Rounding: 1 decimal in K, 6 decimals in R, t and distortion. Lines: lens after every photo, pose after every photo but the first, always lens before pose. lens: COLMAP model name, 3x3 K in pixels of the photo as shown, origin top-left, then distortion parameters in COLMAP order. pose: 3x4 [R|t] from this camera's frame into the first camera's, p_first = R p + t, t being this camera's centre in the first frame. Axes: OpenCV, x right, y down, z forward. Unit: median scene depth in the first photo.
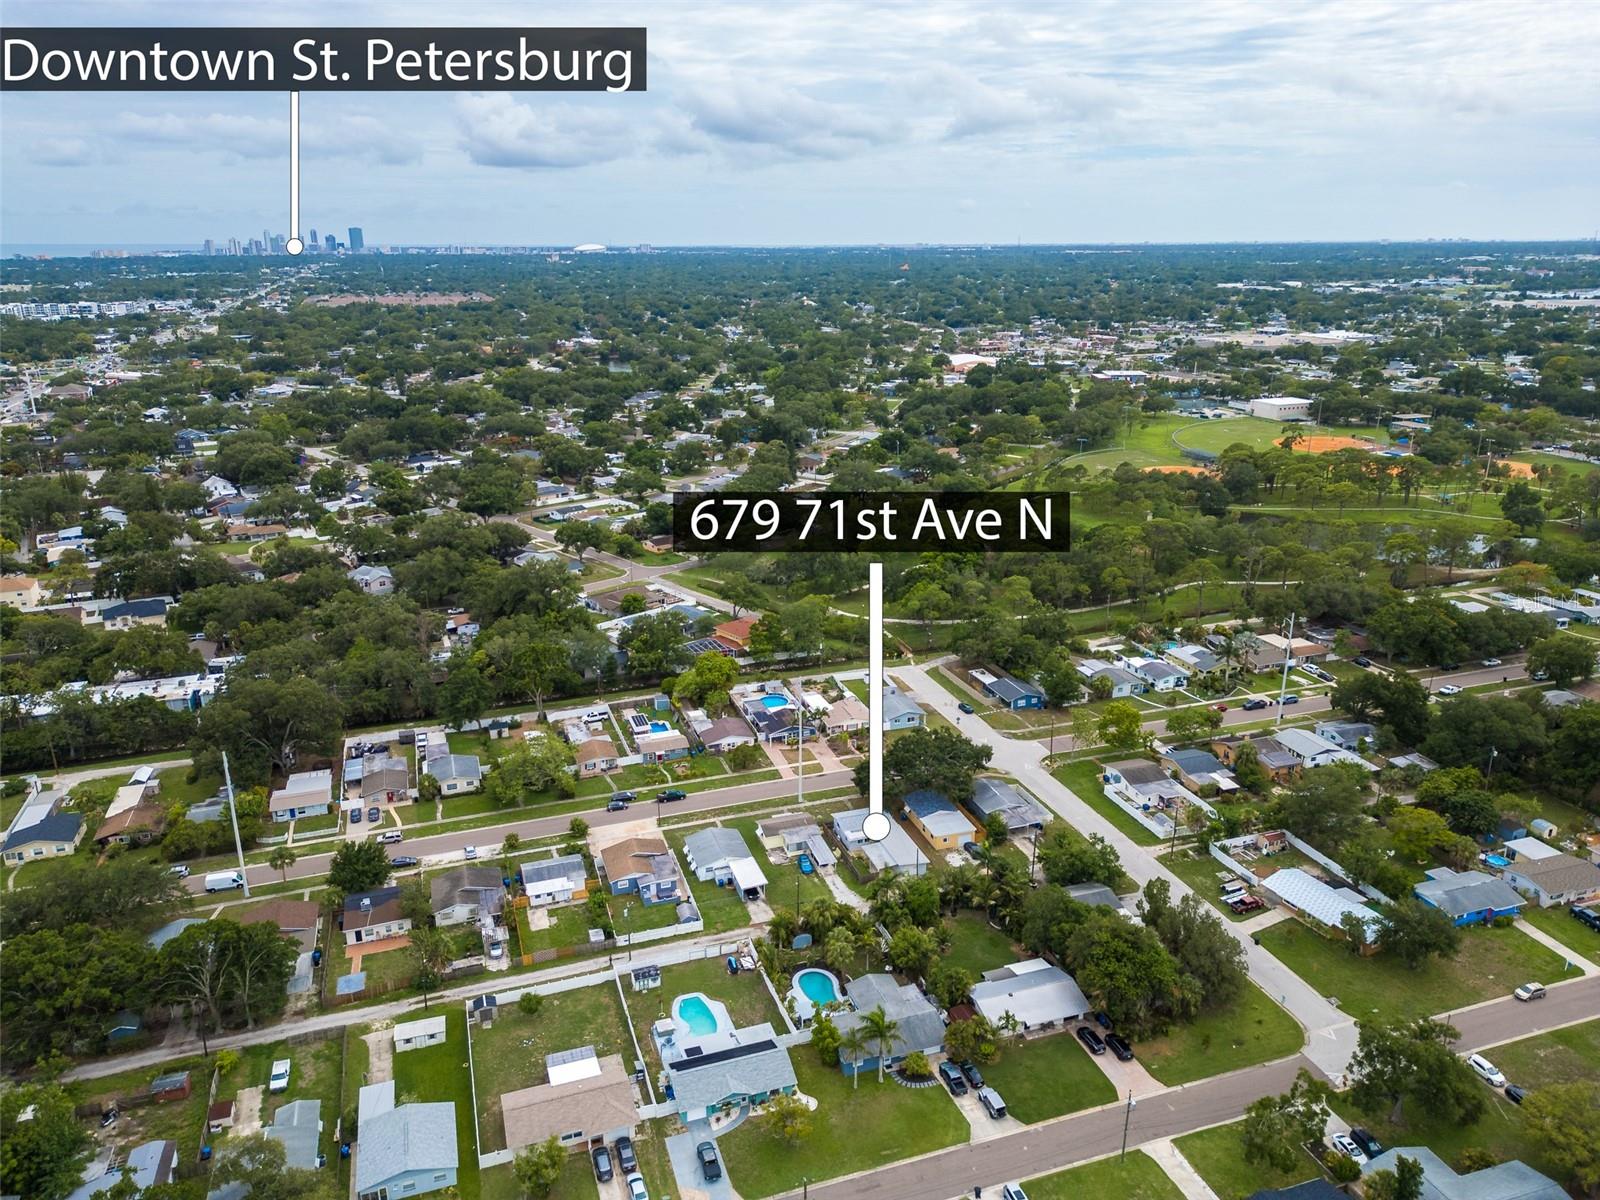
lens RADIAL K [[1120.3, 0, 797.0], [0, 1120.3, 596.2], [0, 0, 1]] dist [0.066137, -0.057342]
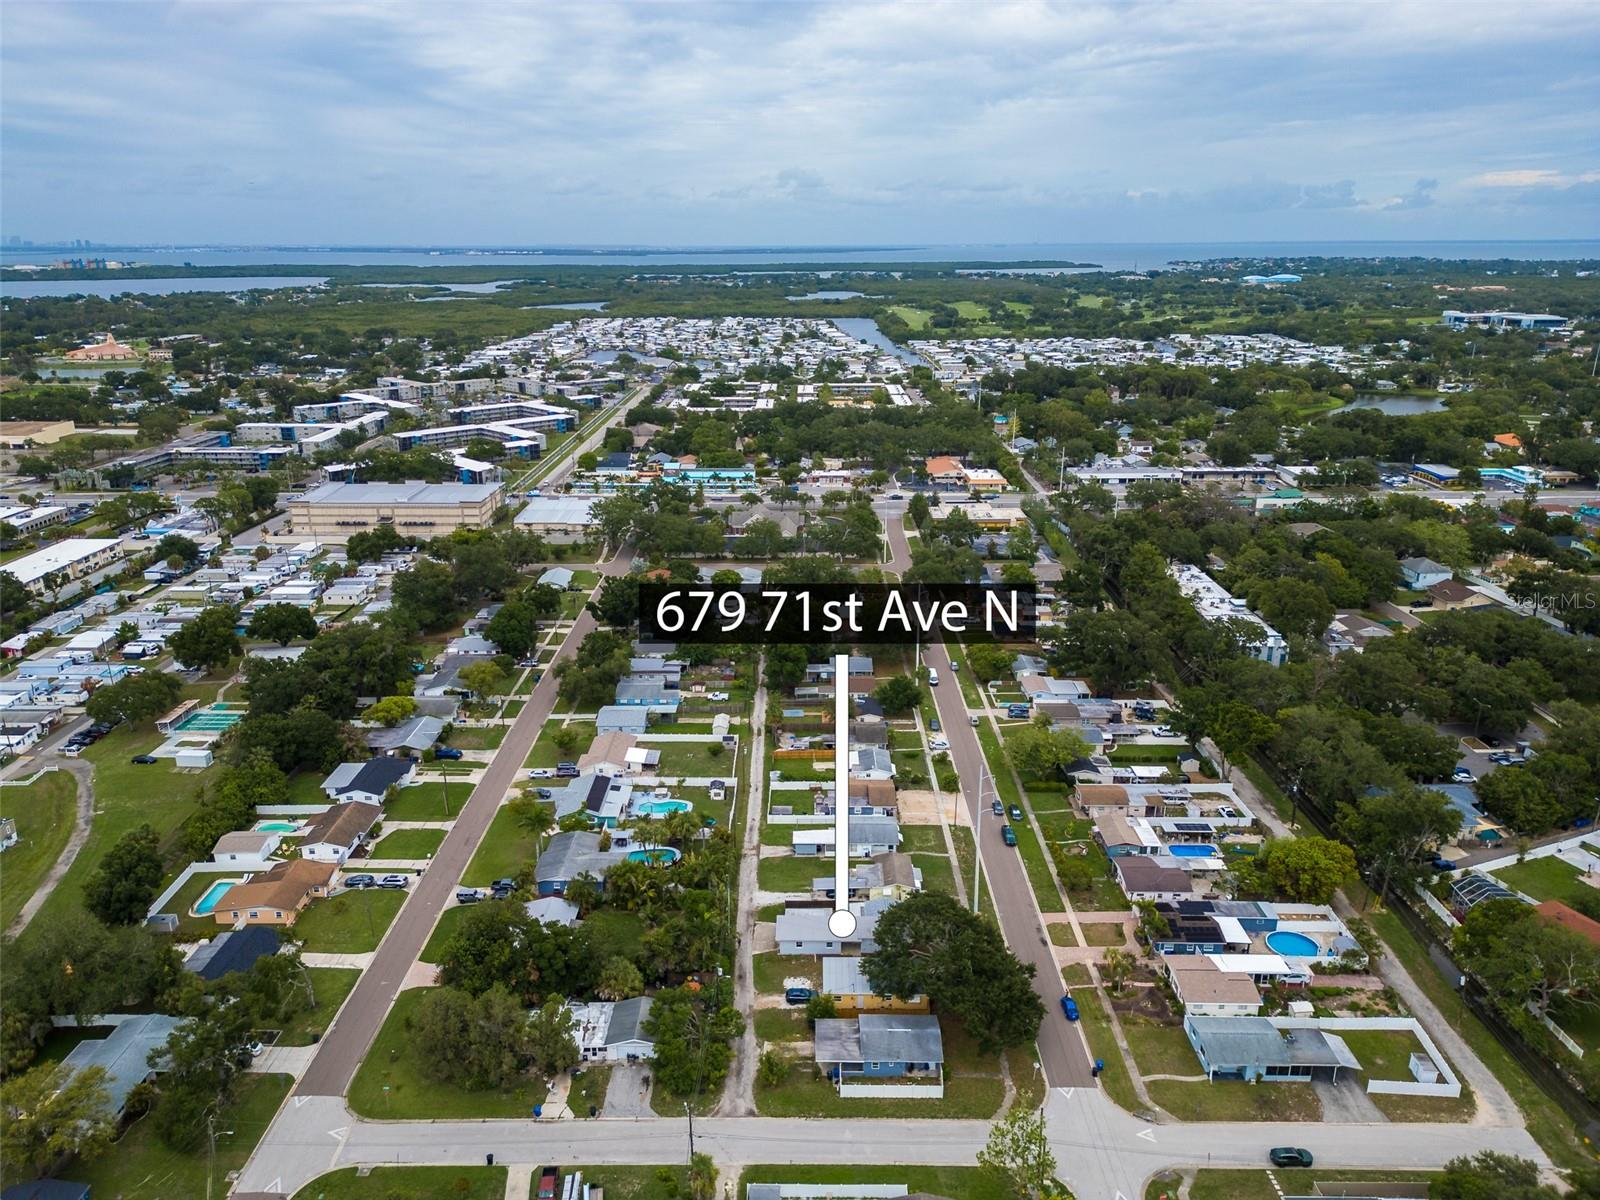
lens RADIAL K [[1115.8, 0, 800.0], [0, 1115.8, 600.0], [0, 0, 1]] dist [0.081308, -0.093089]
pose [[-0.320226, 0.294074, -0.900542, 0.681162], [-0.289094, 0.874921, 0.388507, -0.288052], [0.902153, 0.384751, -0.195158, 0.881221]]
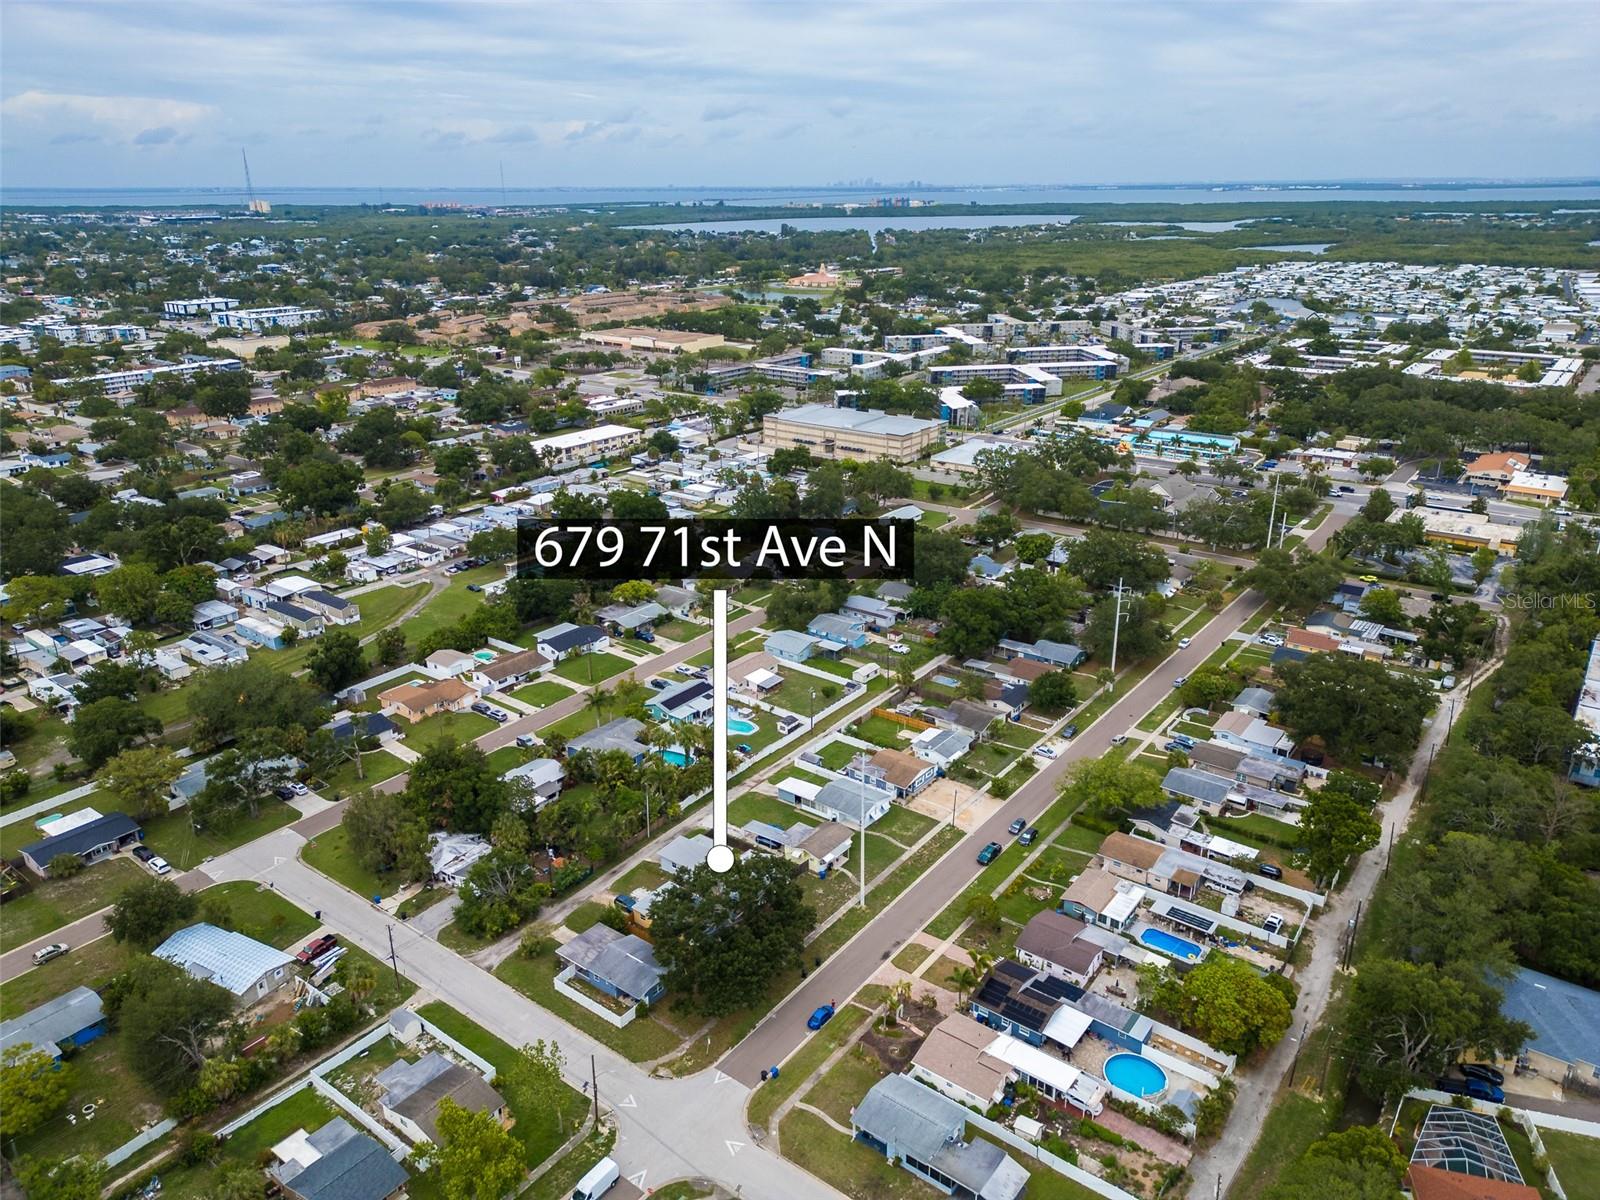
lens RADIAL K [[1115.8, 0, 800.0], [0, 1115.8, 600.0], [0, 0, 1]] dist [0.081308, -0.093089]
pose [[-0.826612, 0.206577, -0.523487, 0.385290], [-0.163167, 0.802264, 0.574237, -0.413595], [0.538599, 0.560087, -0.629455, 1.255460]]
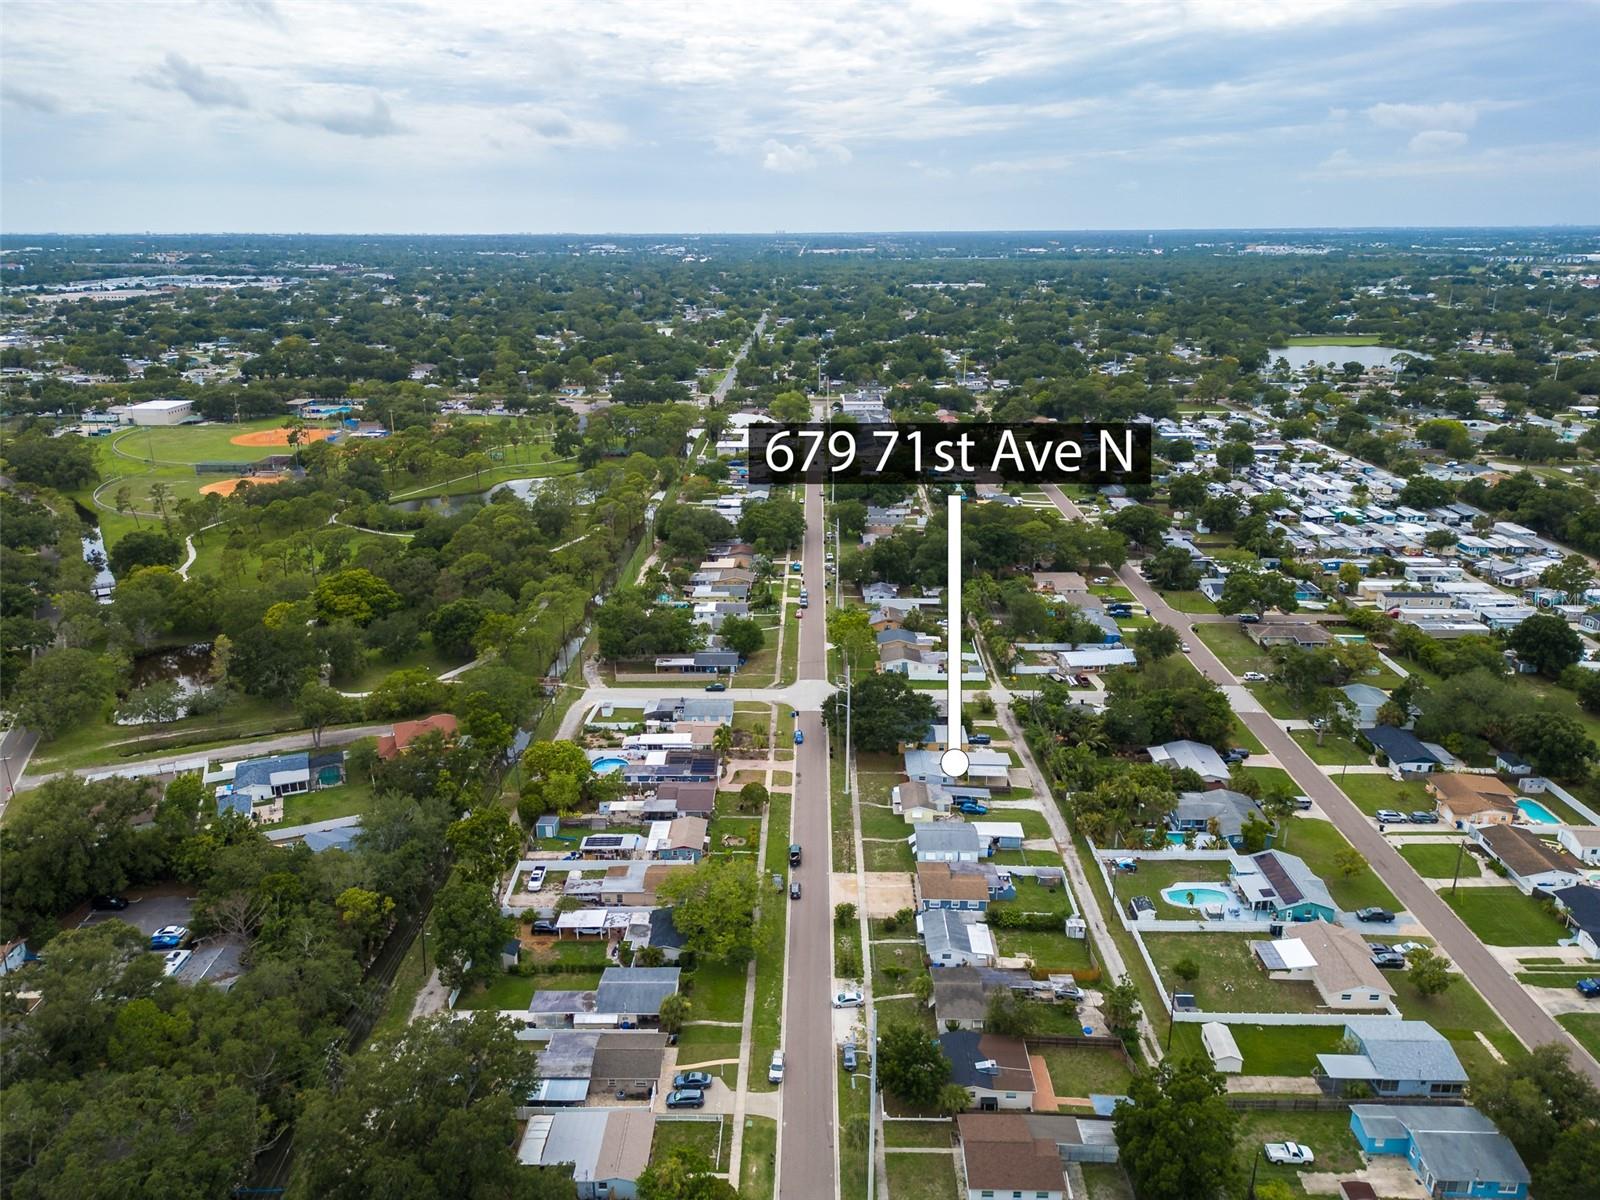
lens RADIAL K [[1120.3, 0, 797.0], [0, 1120.3, 596.2], [0, 0, 1]] dist [0.066137, -0.057342]
pose [[0.334573, -0.285880, 0.897961, -0.784782], [0.283524, 0.939263, 0.193391, -0.169926], [-0.898708, 0.189890, 0.395305, 0.567066]]
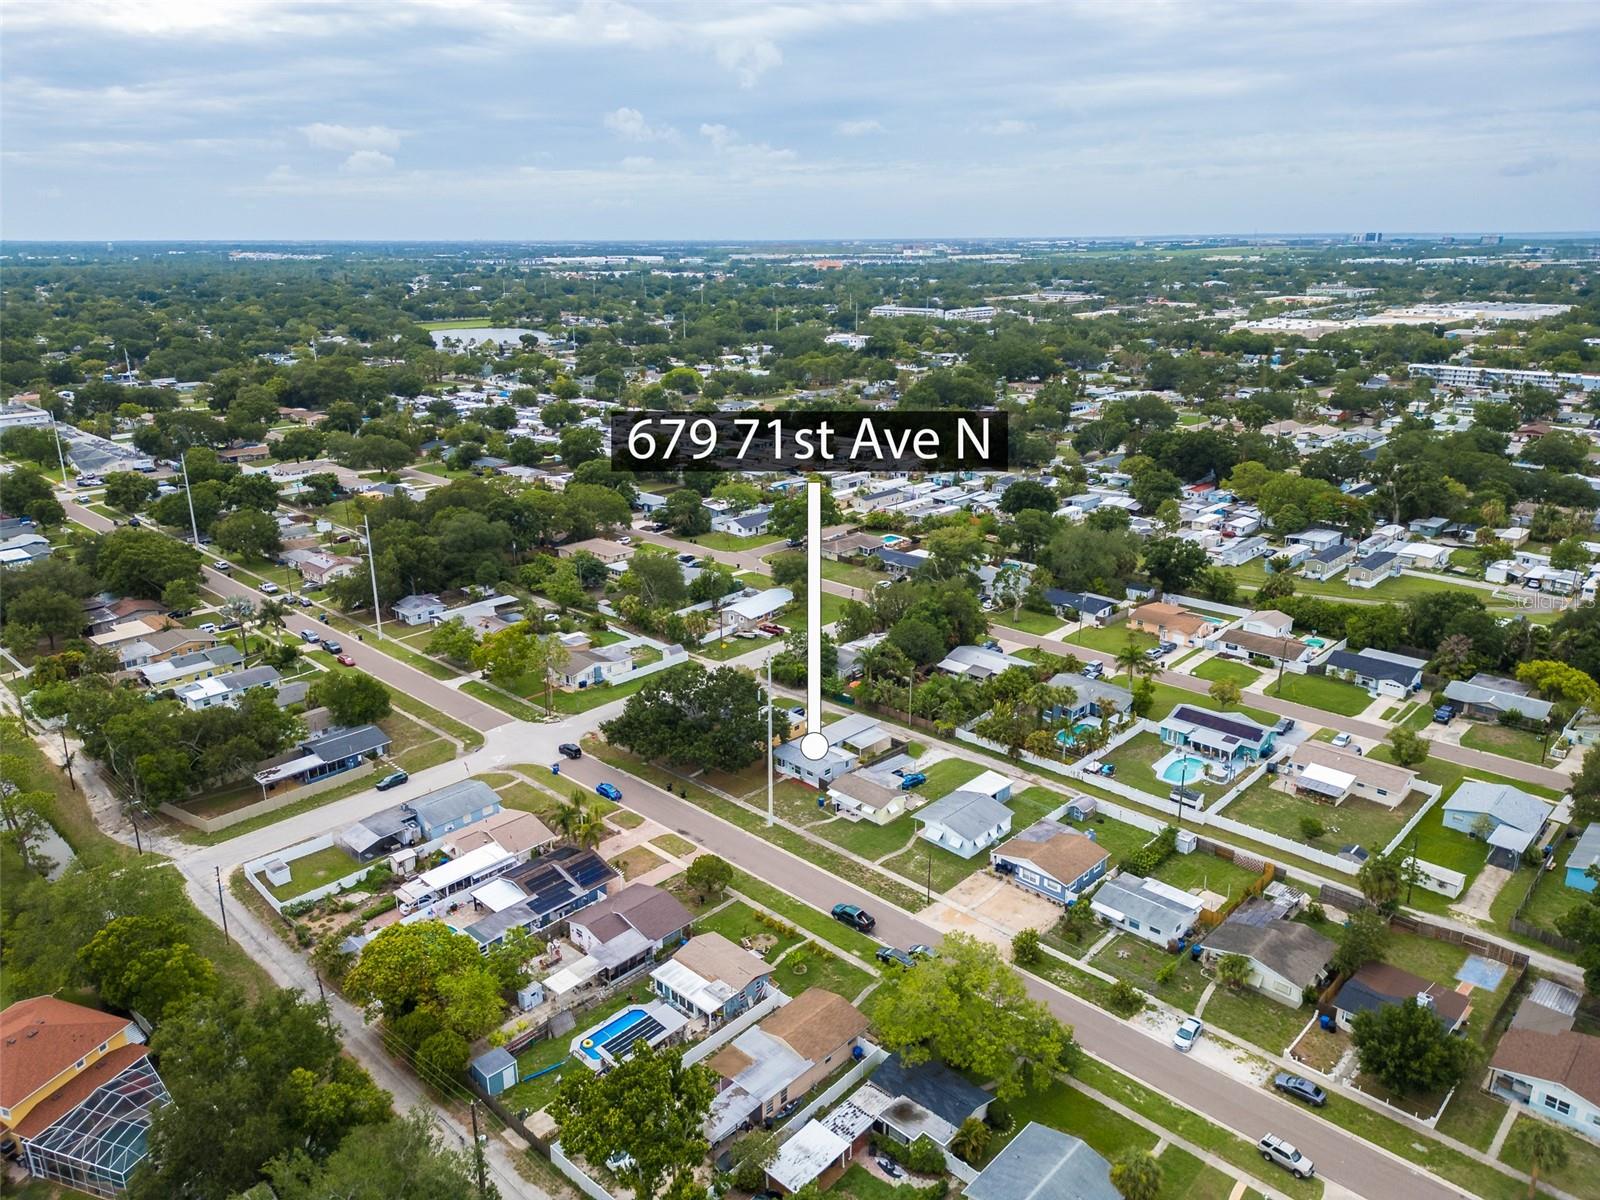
lens RADIAL K [[1120.3, 0, 797.0], [0, 1120.3, 596.2], [0, 0, 1]] dist [0.066137, -0.057342]
pose [[-0.463158, -0.260179, 0.847226, -0.532142], [0.277186, 0.865460, 0.417309, -0.222129], [-0.841815, 0.428119, -0.328727, 1.069981]]
